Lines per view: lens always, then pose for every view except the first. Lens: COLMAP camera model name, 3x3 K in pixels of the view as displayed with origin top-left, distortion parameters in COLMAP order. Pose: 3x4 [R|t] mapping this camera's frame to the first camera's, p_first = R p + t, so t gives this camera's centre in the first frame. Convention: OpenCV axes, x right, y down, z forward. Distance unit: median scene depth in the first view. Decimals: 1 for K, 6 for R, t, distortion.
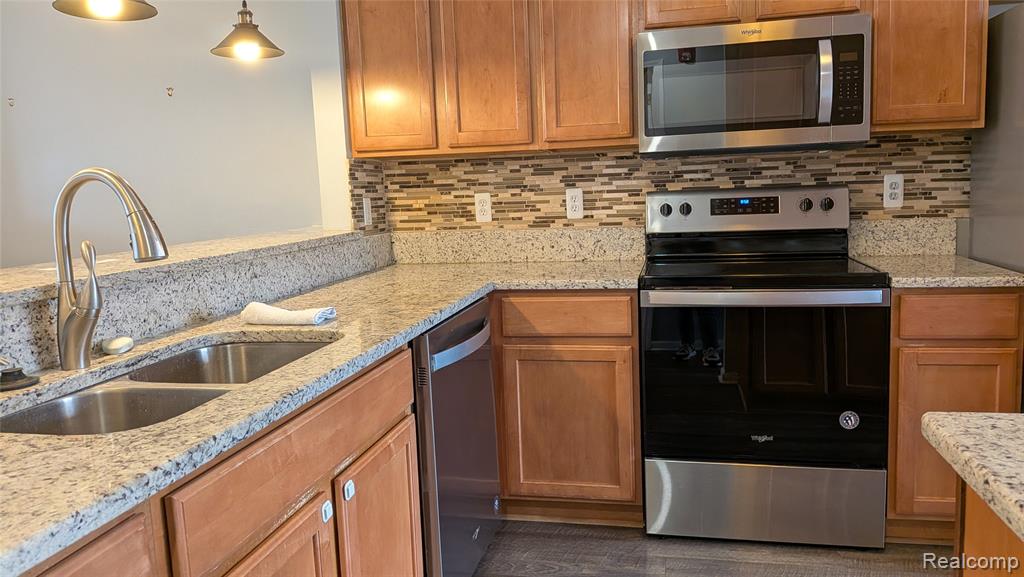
lens RADIAL K [[732.4, 0, 525.0], [0, 732.4, 273.7], [0, 0, 1]] dist [0.077458, -0.115582]
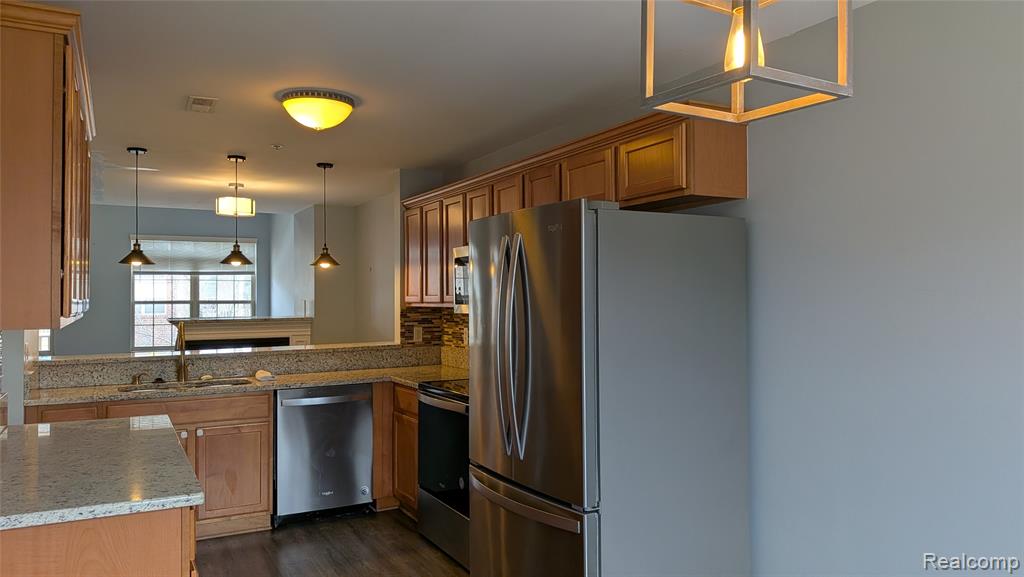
lens RADIAL K [[732.4, 0, 528.9], [0, 732.4, 281.1], [0, 0, 1]] dist [0.077458, -0.115582]
pose [[0.651152, 0.015454, -0.758790, 1.433326], [-0.105747, 0.991888, -0.070545, -0.121325], [0.751544, 0.126175, 0.647504, -0.009825]]
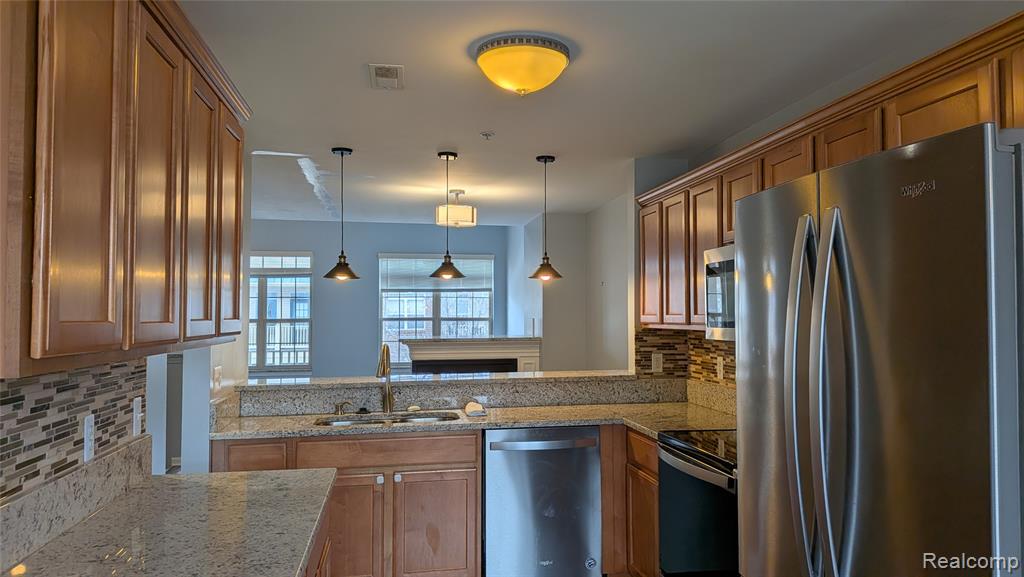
lens RADIAL K [[732.4, 0, 529.5], [0, 732.4, 295.4], [0, 0, 1]] dist [0.077458, -0.115582]
pose [[0.376149, 0.009870, -0.926506, 1.108861], [-0.118630, 0.992227, -0.037592, -0.138722], [0.918933, 0.124052, 0.374396, 0.195935]]
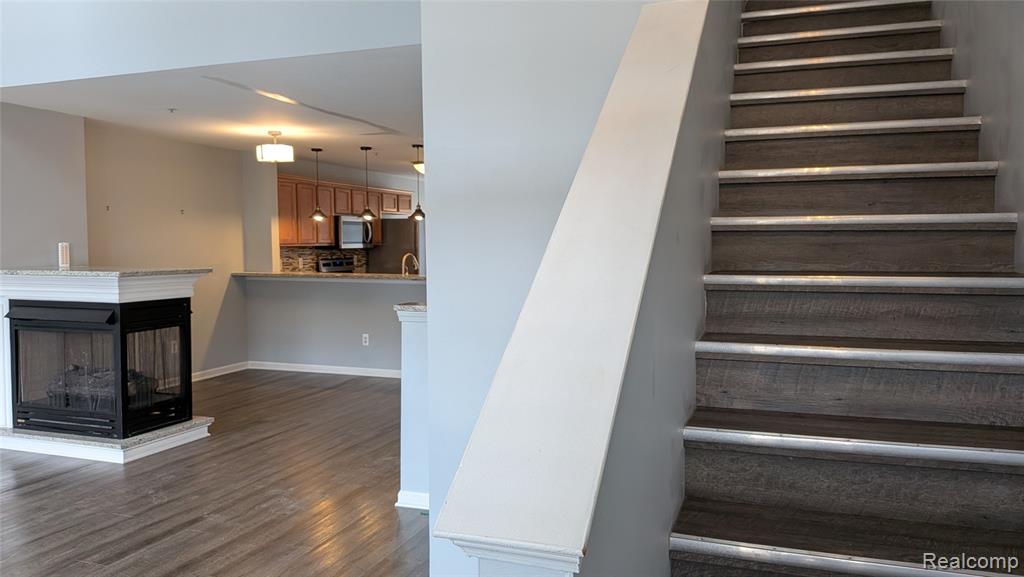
lens RADIAL K [[732.4, 0, 532.3], [0, 732.4, 278.4], [0, 0, 1]] dist [0.077458, -0.115582]
pose [[0.124784, -0.015956, 0.992056, -2.902934], [0.111841, 0.993724, 0.001915, 0.067590], [-0.985860, 0.110714, 0.125786, -0.299233]]
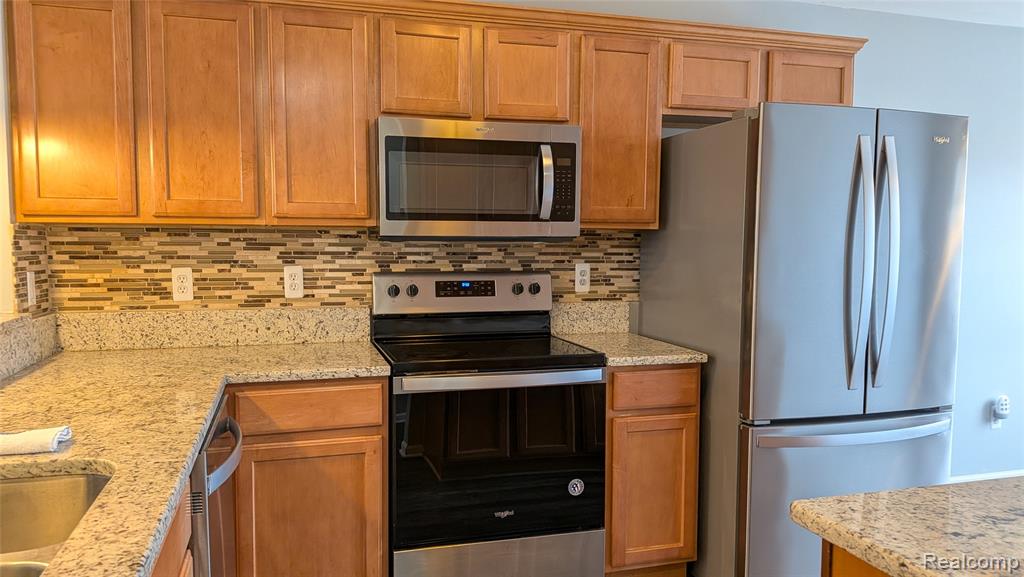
lens RADIAL K [[732.4, 0, 496.1], [0, 732.4, 295.1], [0, 0, 1]] dist [0.077458, -0.115582]
pose [[0.885689, 0.006707, 0.464230, -0.146249], [0.017145, 0.998741, -0.047141, -0.031892], [-0.463961, 0.049712, 0.884459, 0.053834]]
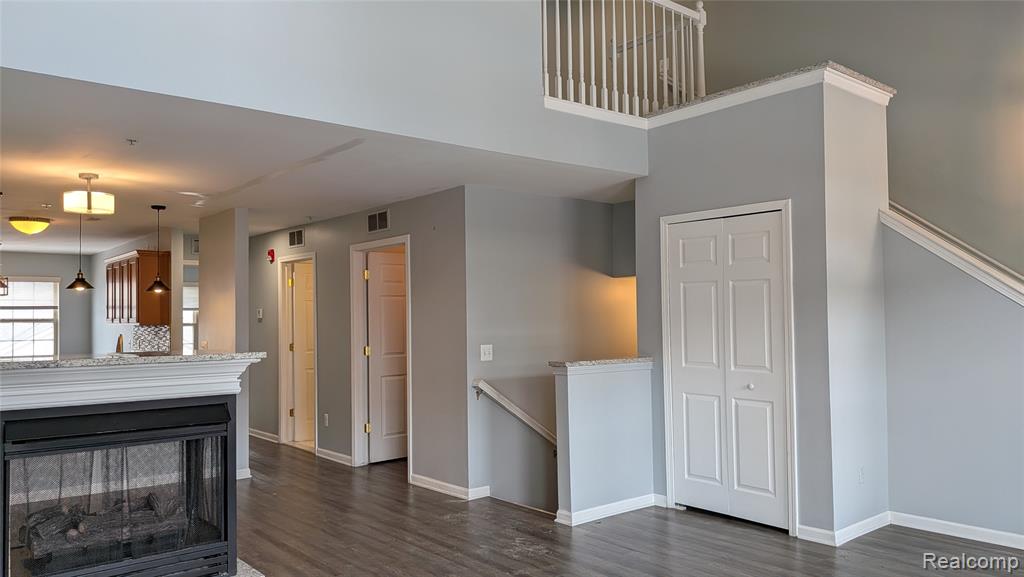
lens RADIAL K [[732.4, 0, 513.5], [0, 732.4, 294.7], [0, 0, 1]] dist [0.077458, -0.115582]
pose [[-0.784047, 0.066085, 0.617173, -2.587943], [0.114968, 0.992573, 0.039771, -0.136615], [-0.609961, 0.102138, -0.785821, 1.487465]]
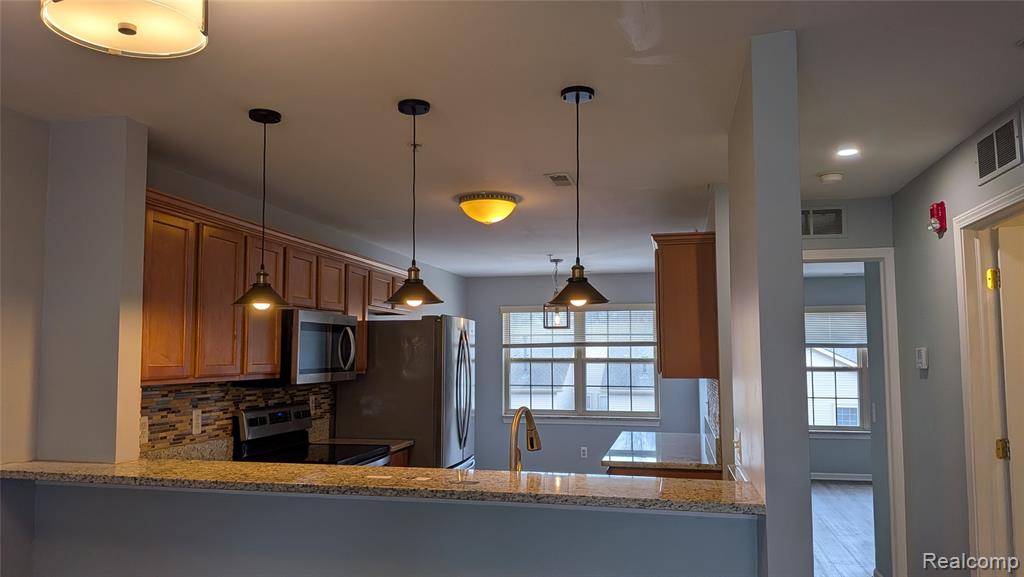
lens RADIAL K [[732.4, 0, 513.5], [0, 732.4, 297.7], [0, 0, 1]] dist [0.077458, -0.115582]
pose [[0.013988, 0.117149, 0.993016, -1.245136], [0.118576, 0.985911, -0.117981, -0.096029], [-0.992846, 0.119398, -0.000100, 0.470660]]
